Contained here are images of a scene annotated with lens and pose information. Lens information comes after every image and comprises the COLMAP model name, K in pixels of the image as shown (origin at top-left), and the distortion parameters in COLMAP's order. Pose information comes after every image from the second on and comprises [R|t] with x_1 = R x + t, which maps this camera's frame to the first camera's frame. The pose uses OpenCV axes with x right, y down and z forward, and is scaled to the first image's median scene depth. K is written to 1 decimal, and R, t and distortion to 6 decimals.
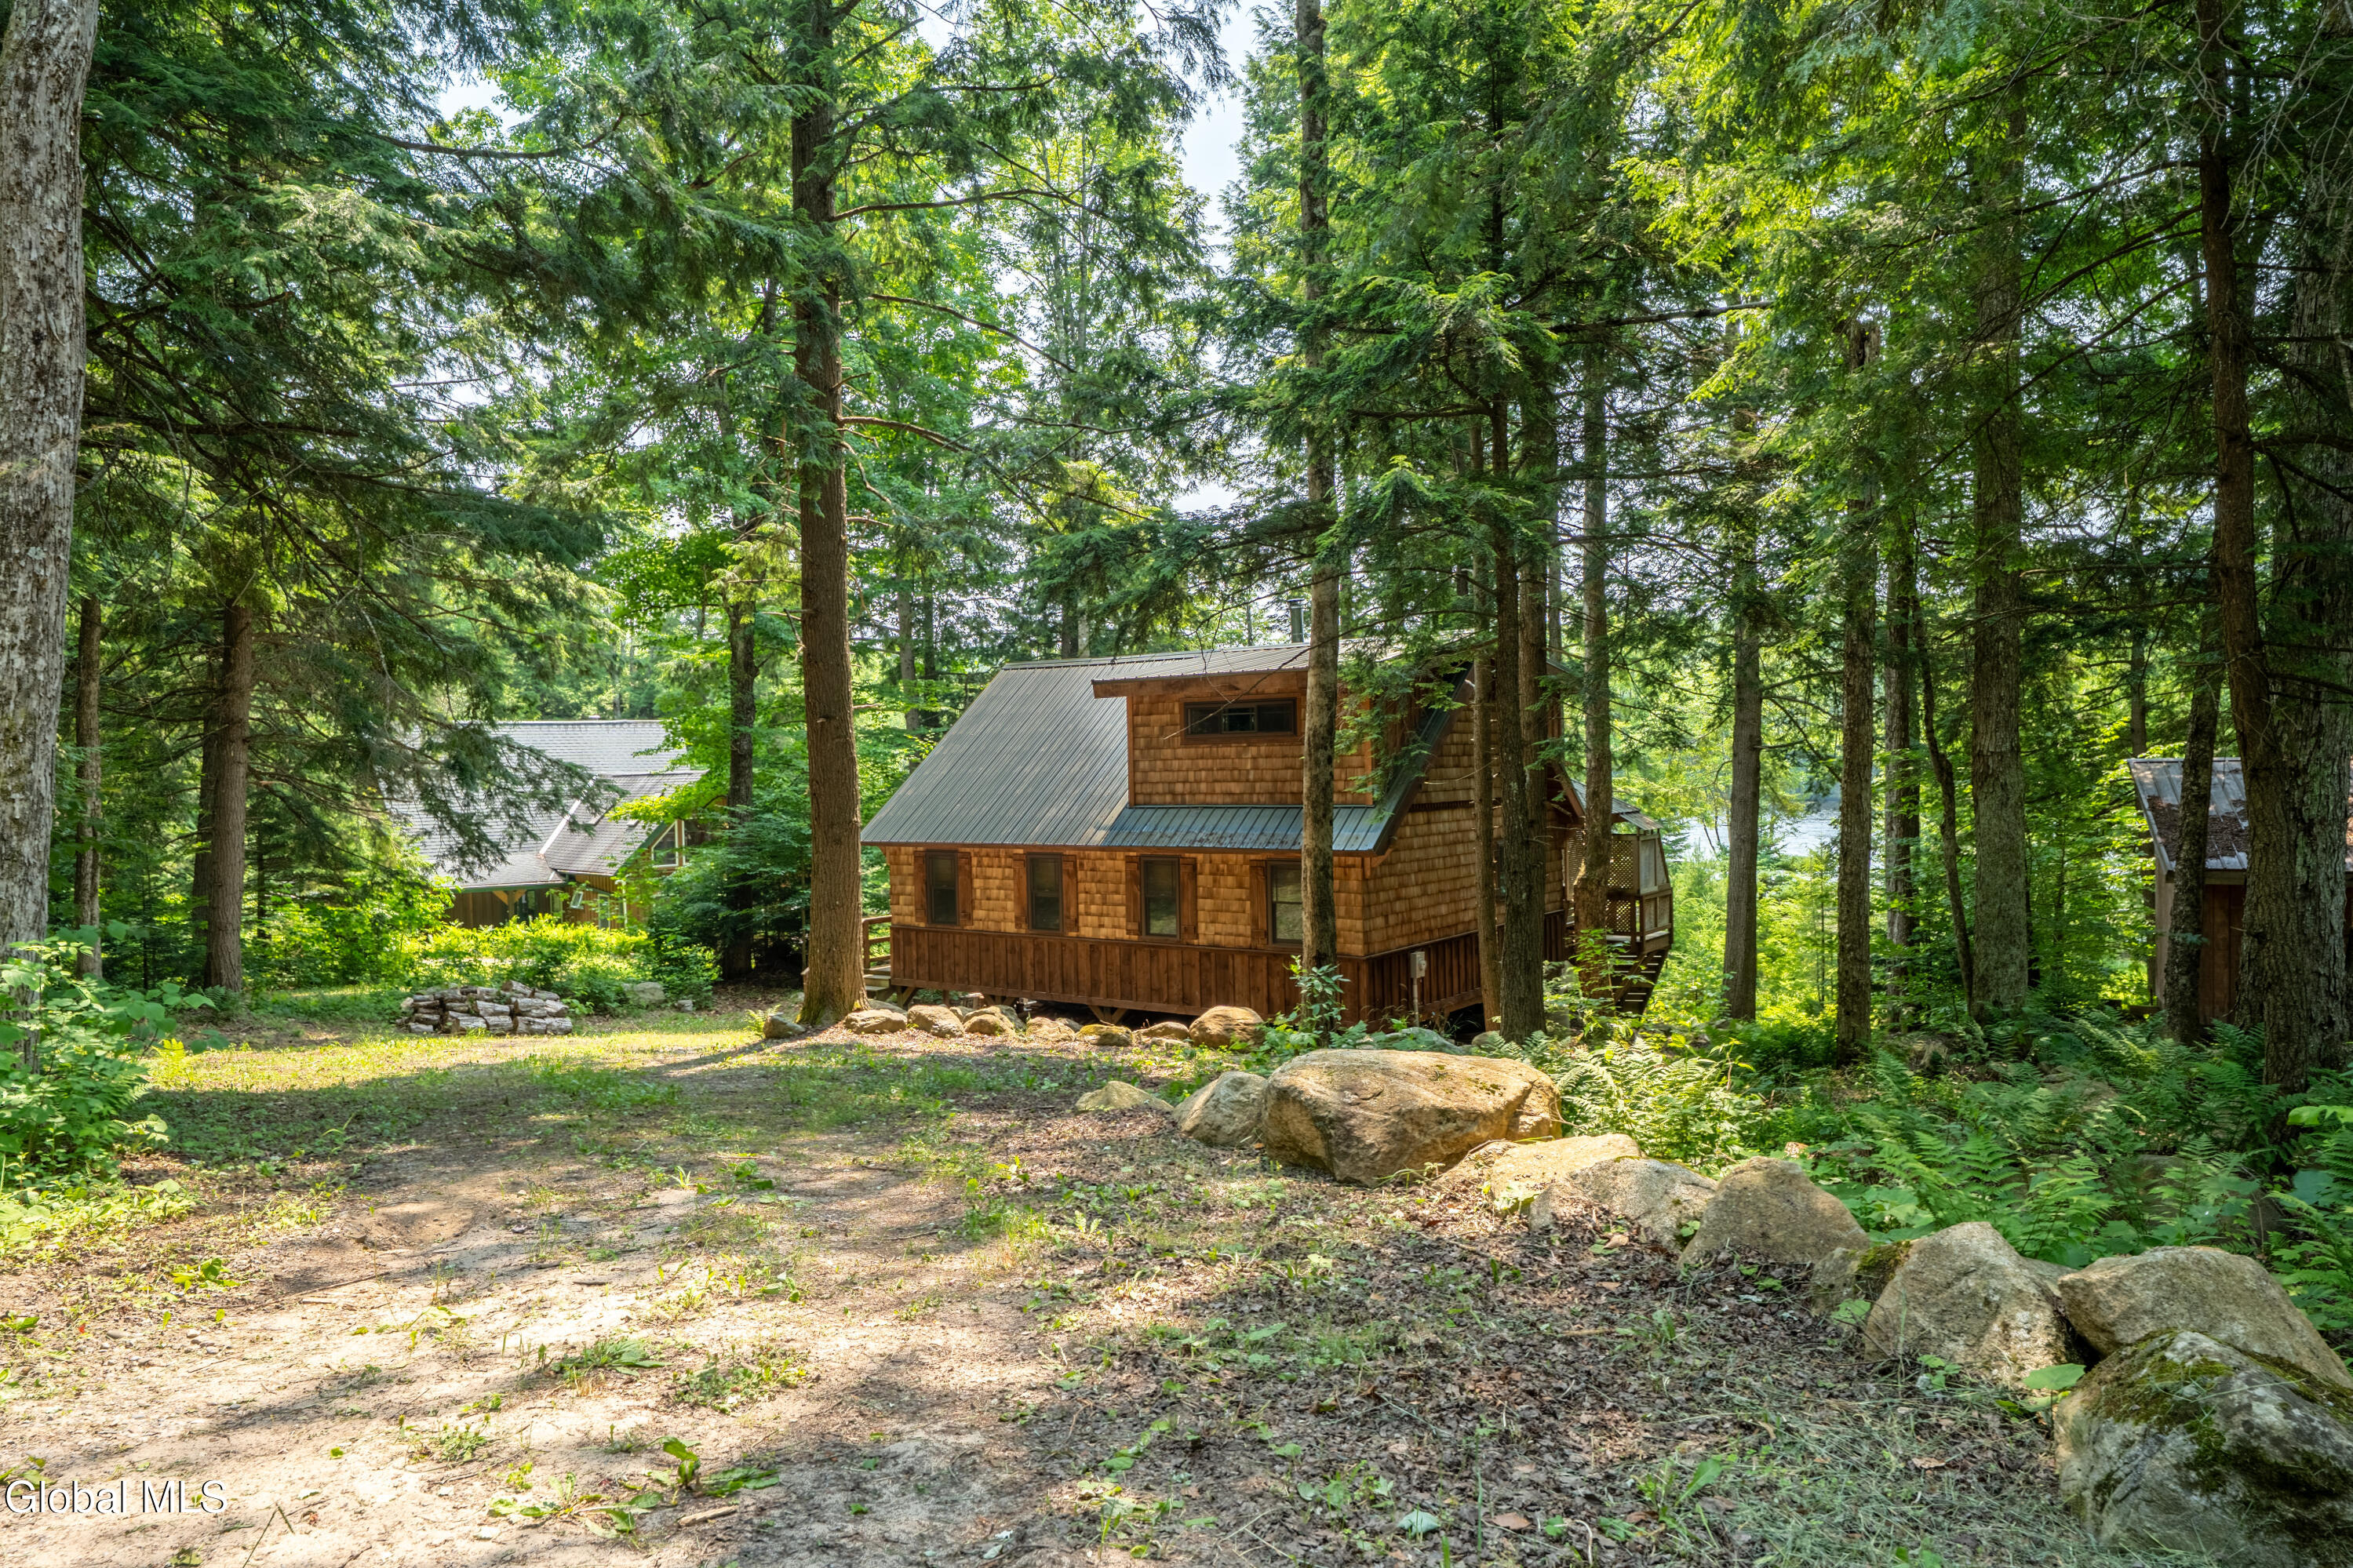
lens RADIAL K [[1632.6, 0, 1176.5], [0, 1632.6, 784.0], [0, 0, 1]] dist [-0.004088, -0.001113]
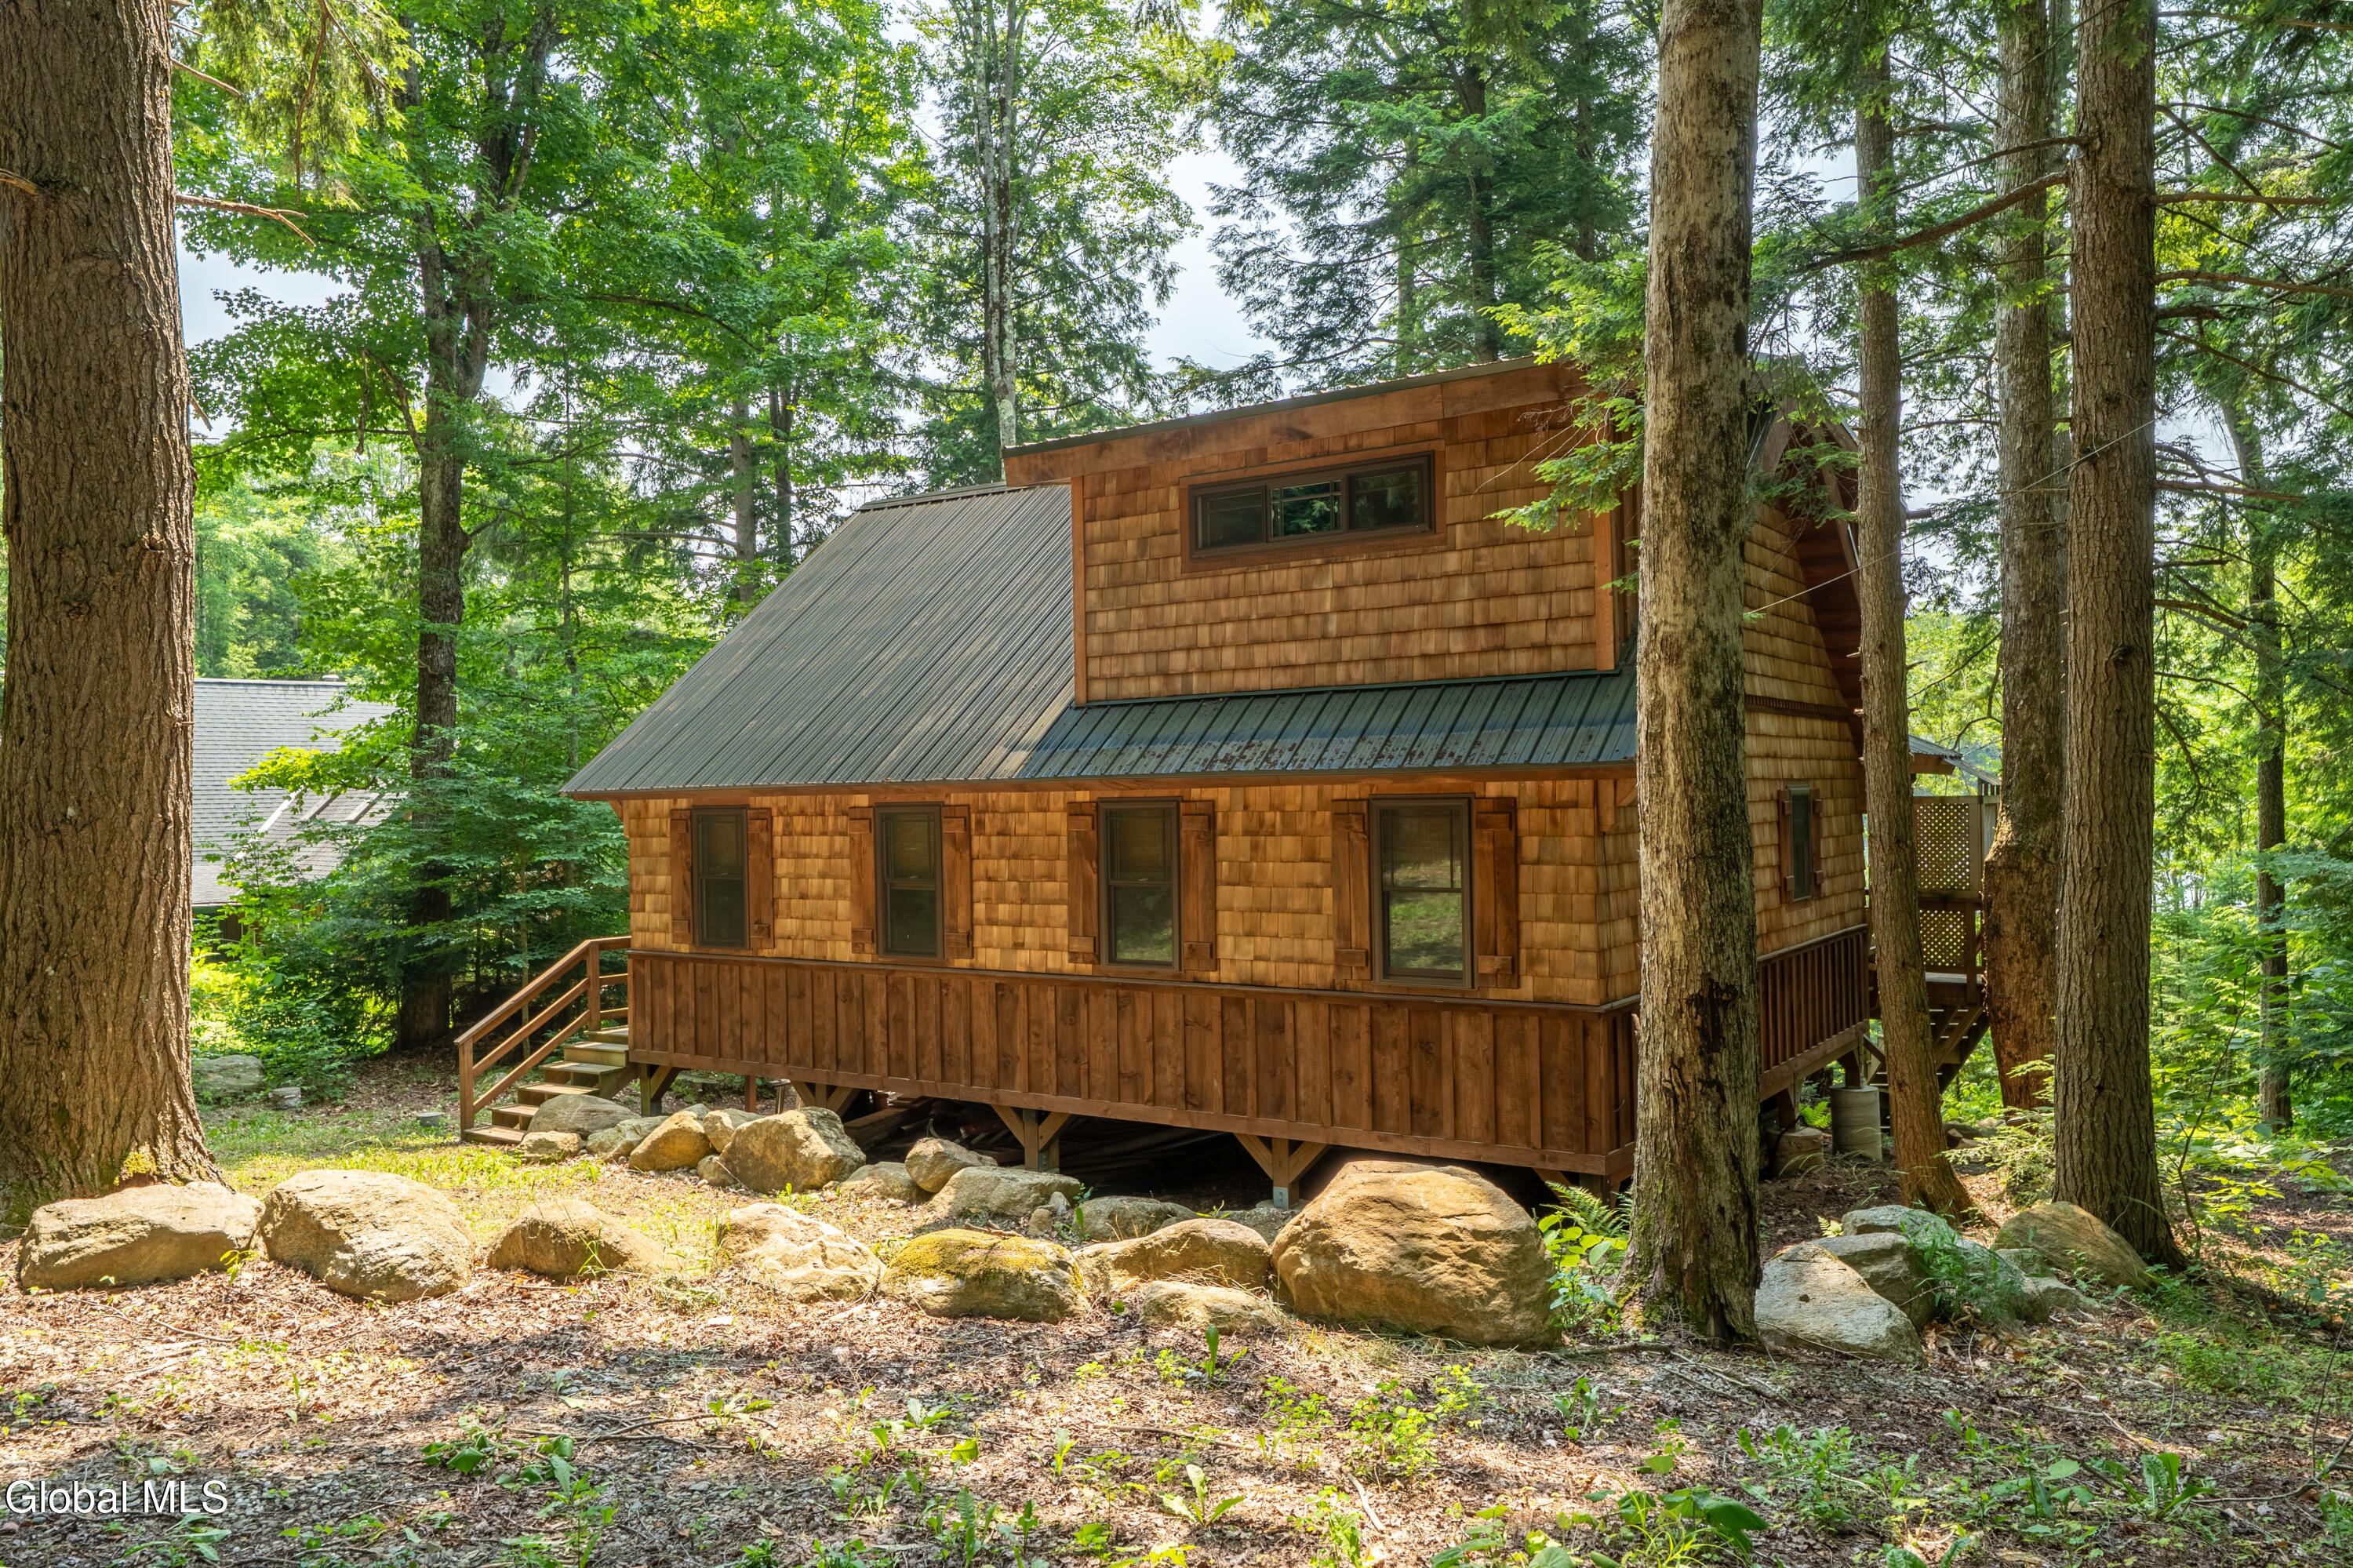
lens RADIAL K [[1632.9, 0, 1176.5], [0, 1632.9, 784.0], [0, 0, 1]] dist [-0.004088, -0.001113]
pose [[0.999535, 0.002998, 0.030329, -0.013110], [-0.001925, 0.999373, -0.035362, 0.054870], [-0.030416, 0.035287, 0.998914, 0.496390]]
